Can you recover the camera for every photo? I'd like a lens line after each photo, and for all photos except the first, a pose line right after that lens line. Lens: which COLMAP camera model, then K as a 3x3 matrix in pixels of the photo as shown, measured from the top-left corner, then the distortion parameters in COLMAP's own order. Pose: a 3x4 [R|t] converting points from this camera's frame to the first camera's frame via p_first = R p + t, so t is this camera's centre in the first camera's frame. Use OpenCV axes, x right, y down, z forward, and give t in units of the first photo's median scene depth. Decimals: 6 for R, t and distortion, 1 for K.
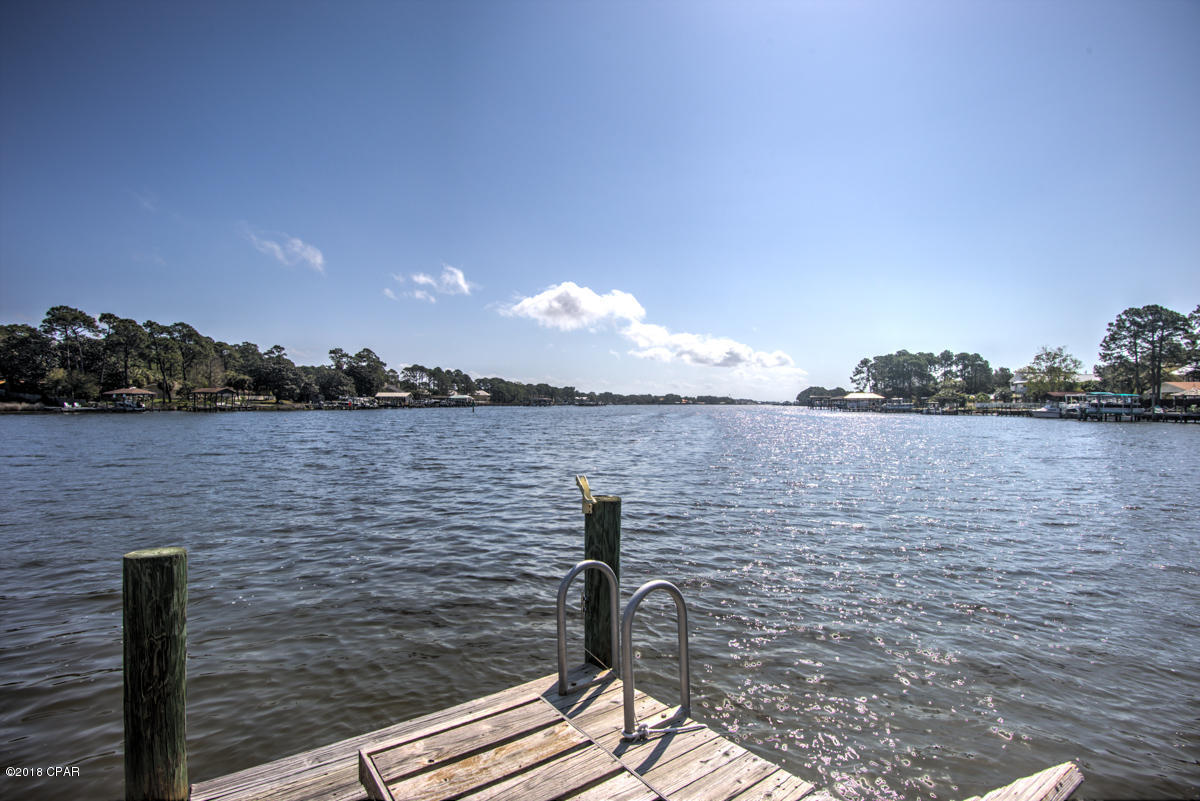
lens RADIAL K [[584.9, 0, 598.6], [0, 584.9, 399.1], [0, 0, 1]] dist [-0.020806, -0.000199]
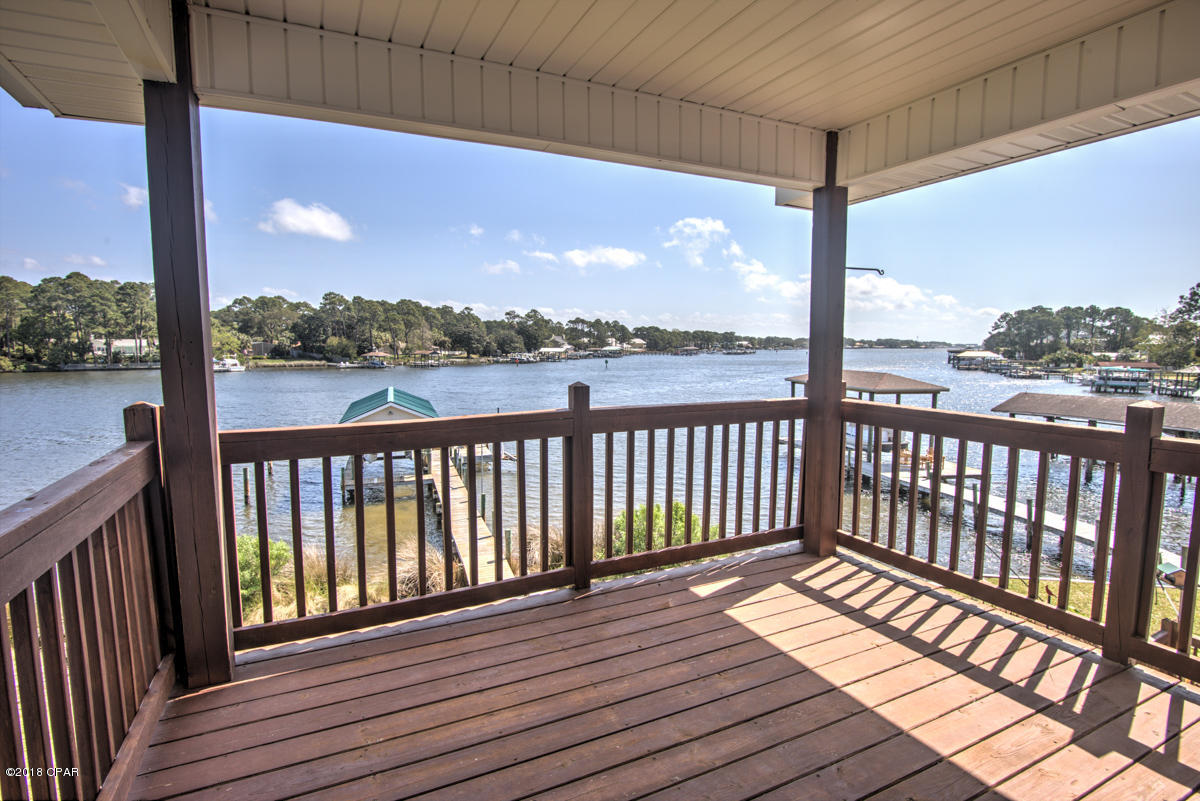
lens RADIAL K [[584.9, 0, 598.6], [0, 584.9, 399.1], [0, 0, 1]] dist [-0.020806, -0.000199]
pose [[0.958437, 0.027028, -0.284020, 0.101254], [0.001629, 0.994968, 0.100182, -0.029298], [0.285298, -0.096481, 0.953570, -0.172223]]
